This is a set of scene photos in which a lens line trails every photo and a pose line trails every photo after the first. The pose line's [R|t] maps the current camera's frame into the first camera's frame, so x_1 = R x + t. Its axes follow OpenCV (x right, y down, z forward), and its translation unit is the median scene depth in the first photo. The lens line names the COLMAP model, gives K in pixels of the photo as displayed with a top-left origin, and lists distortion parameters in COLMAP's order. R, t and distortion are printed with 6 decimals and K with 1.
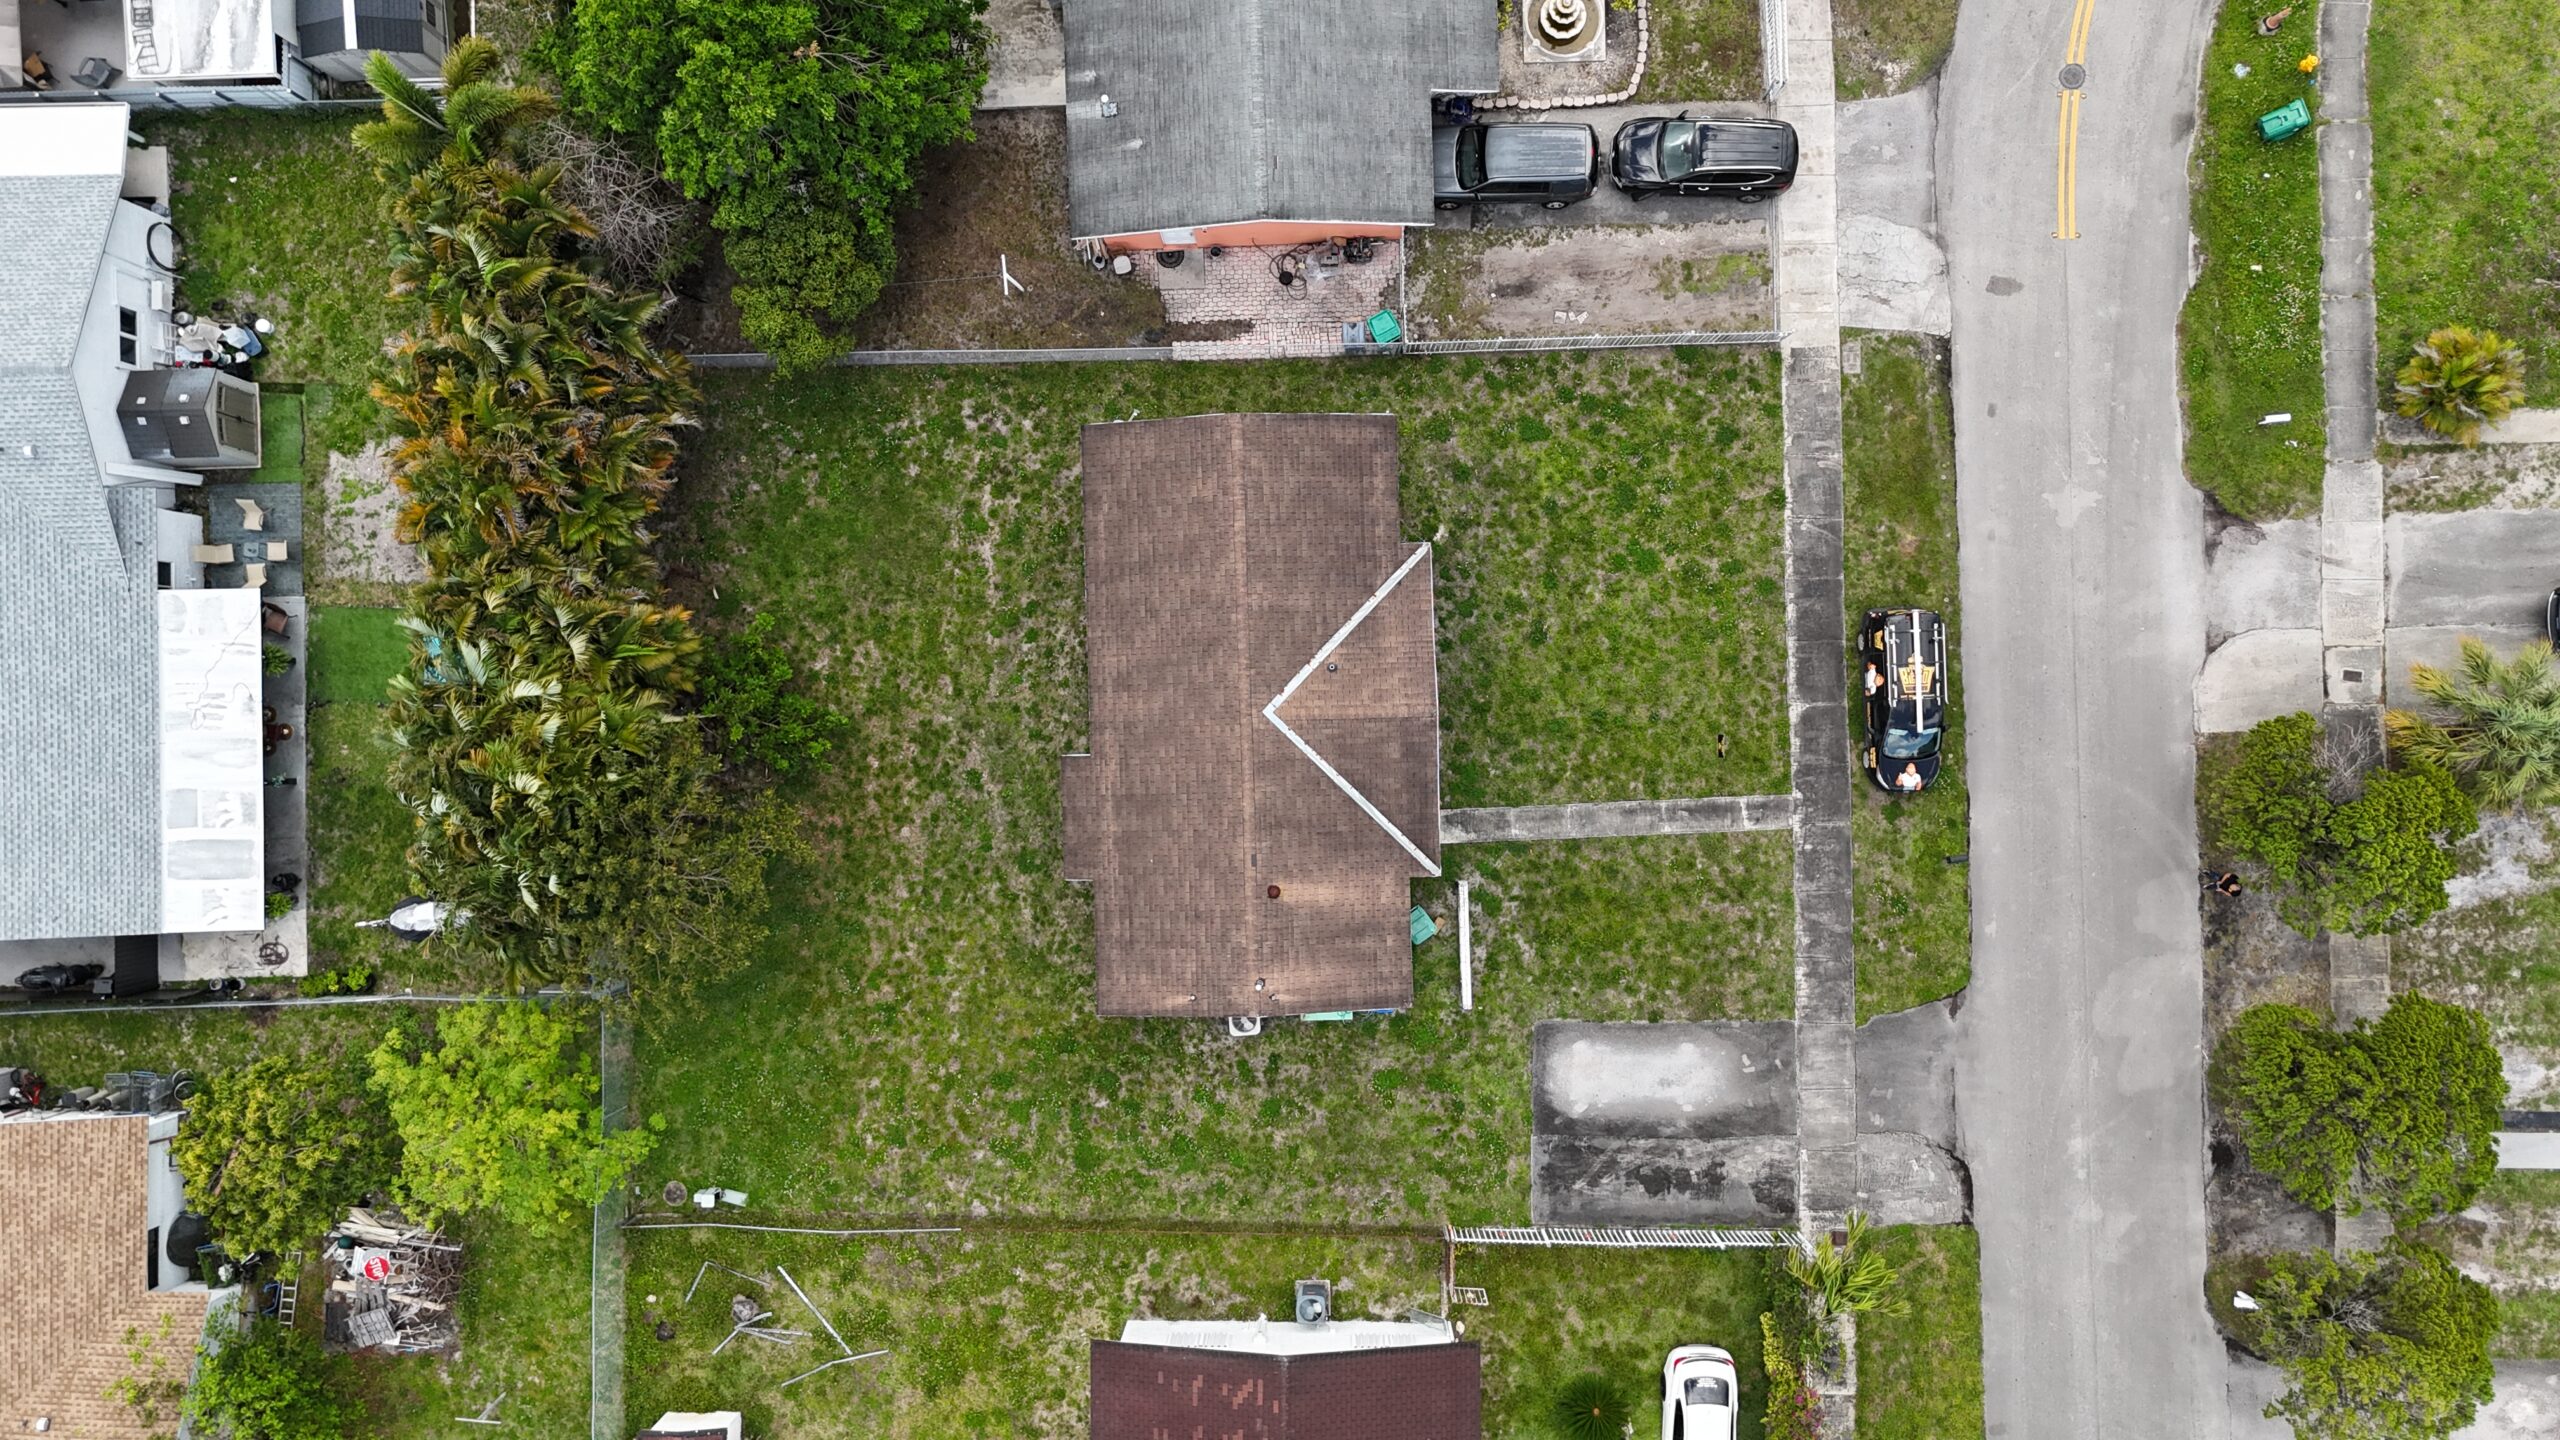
lens RADIAL K [[1879.8, 0, 1280.0], [0, 1879.8, 720.0], [0, 0, 1]] dist [0.065196, -0.053259]
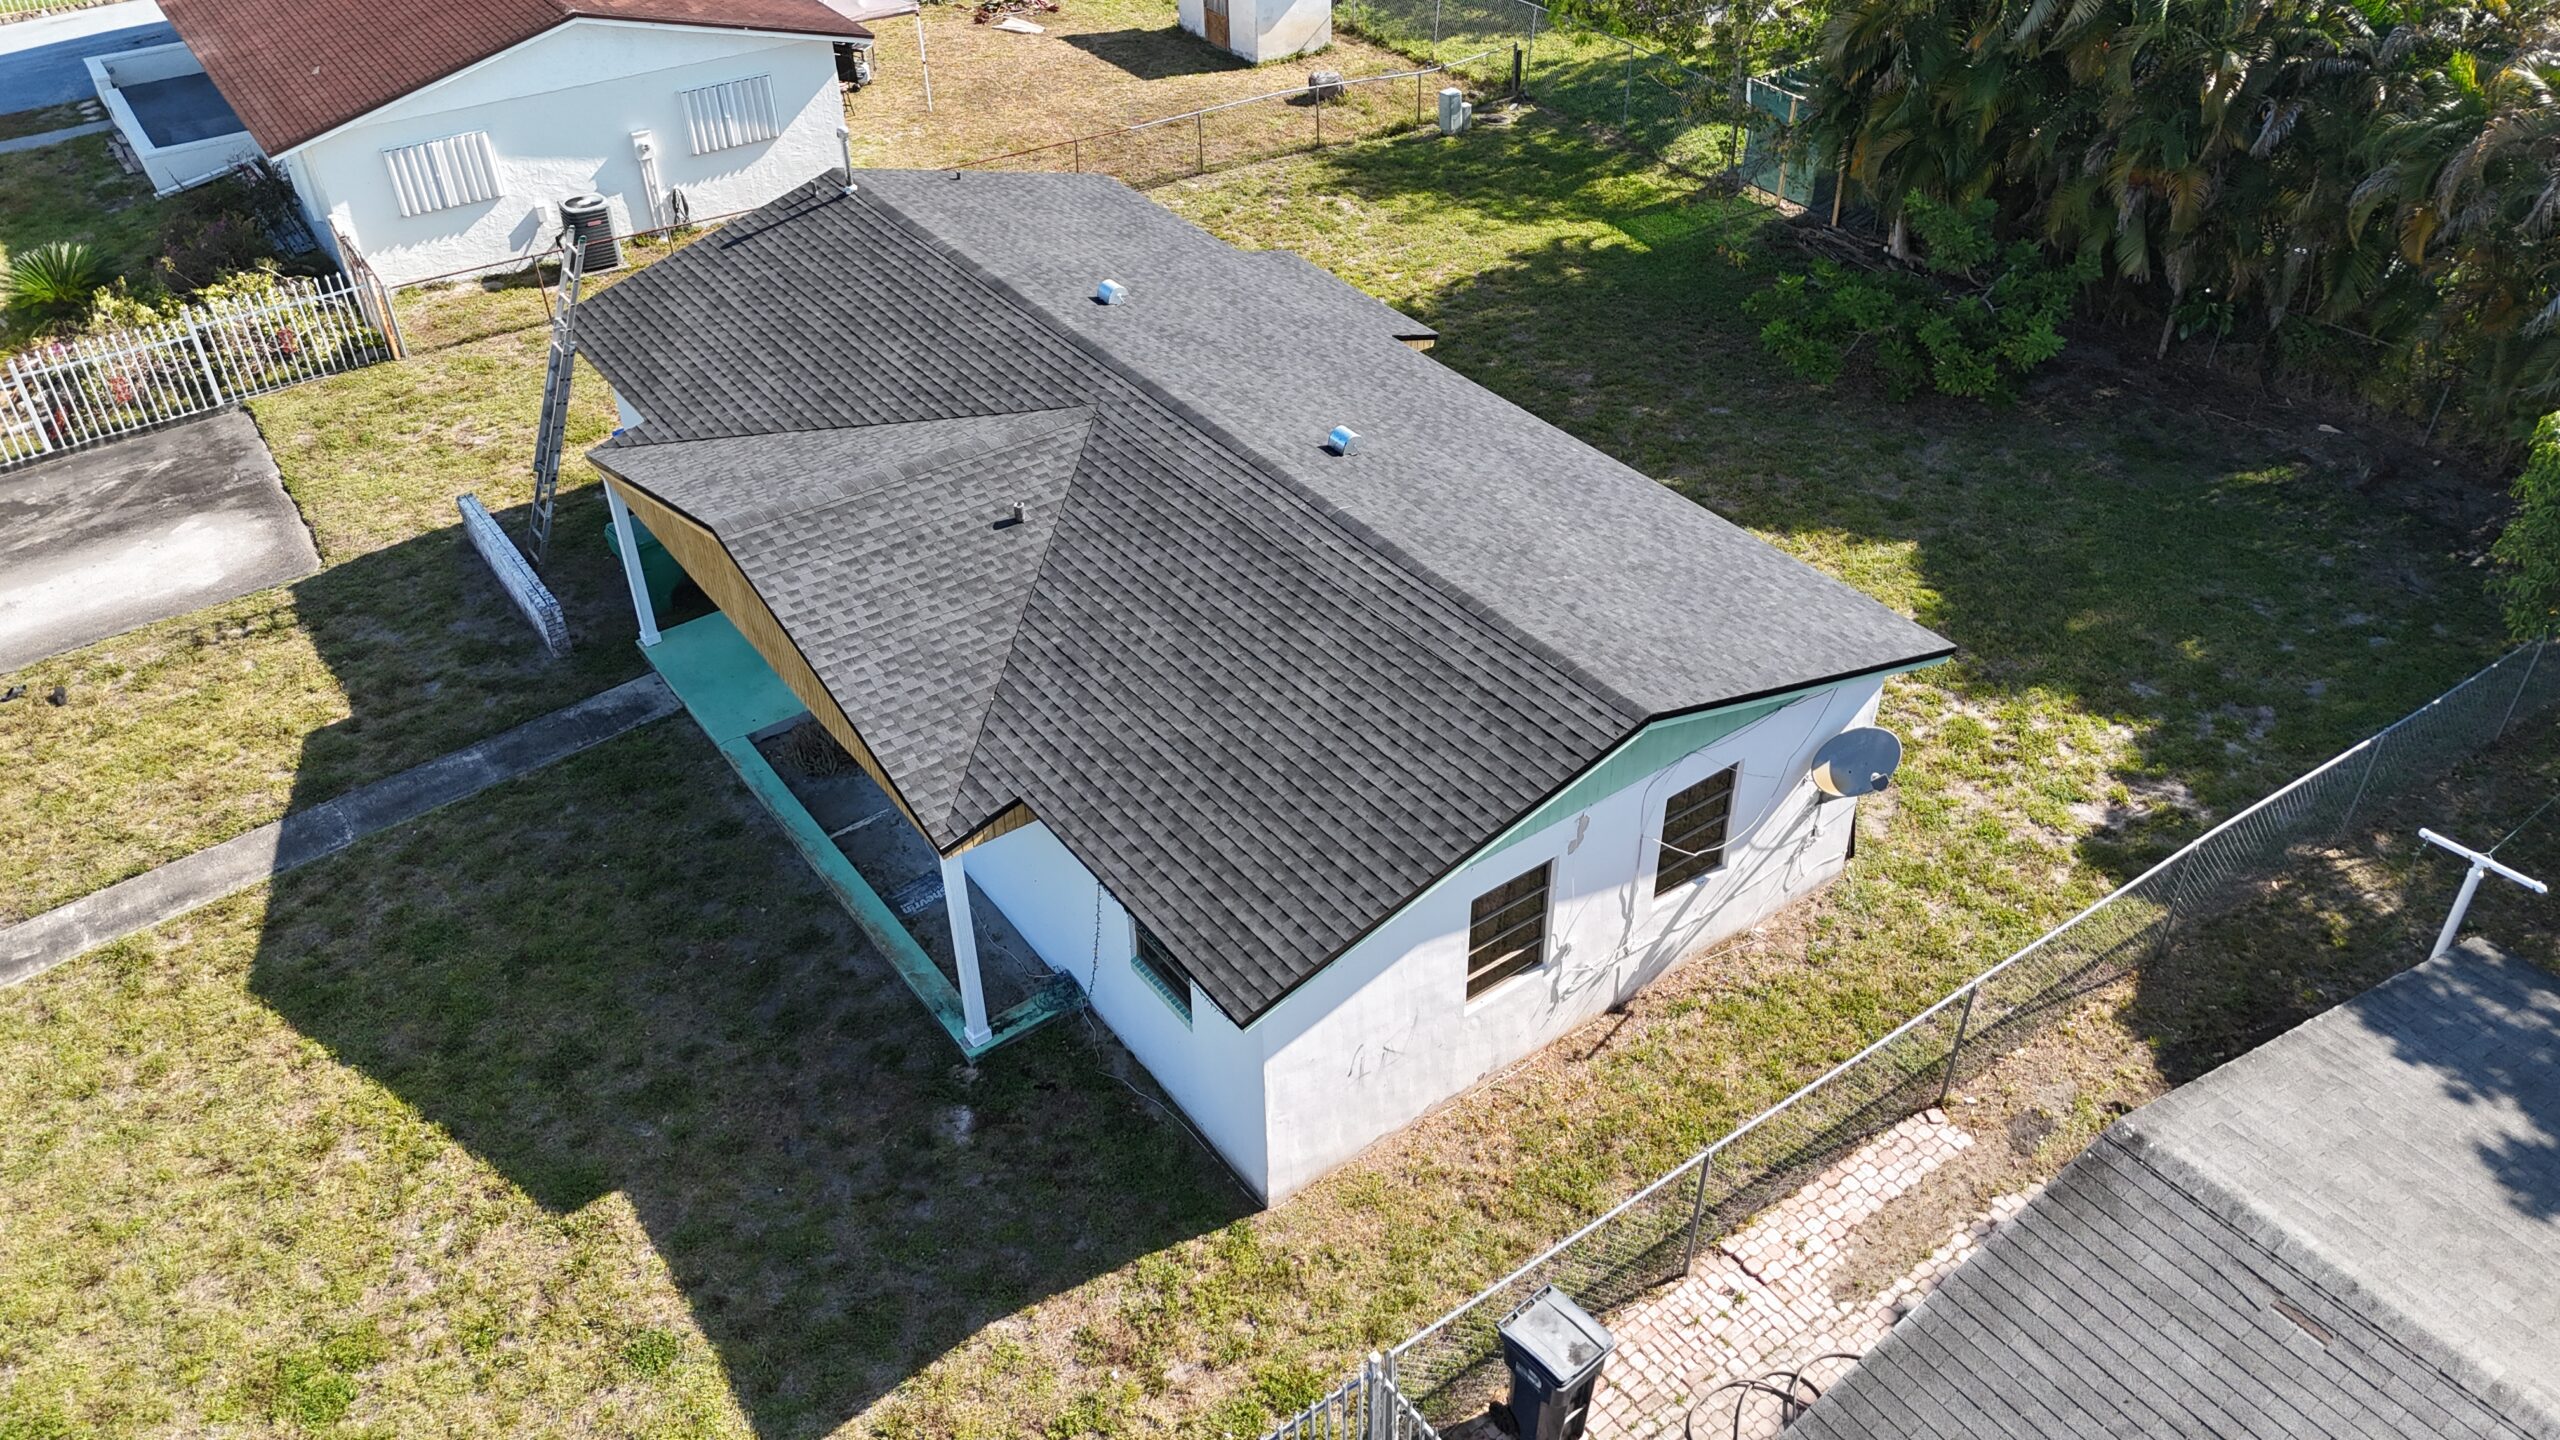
lens RADIAL K [[1883.7, 0, 1280.0], [0, 1883.7, 720.0], [0, 0, 1]] dist [0.077170, -0.079007]
pose [[-0.828269, 0.359862, -0.429499, 0.155486], [-0.559417, -0.487337, 0.670489, -0.317918], [0.031973, 0.795615, 0.604959, 0.743011]]
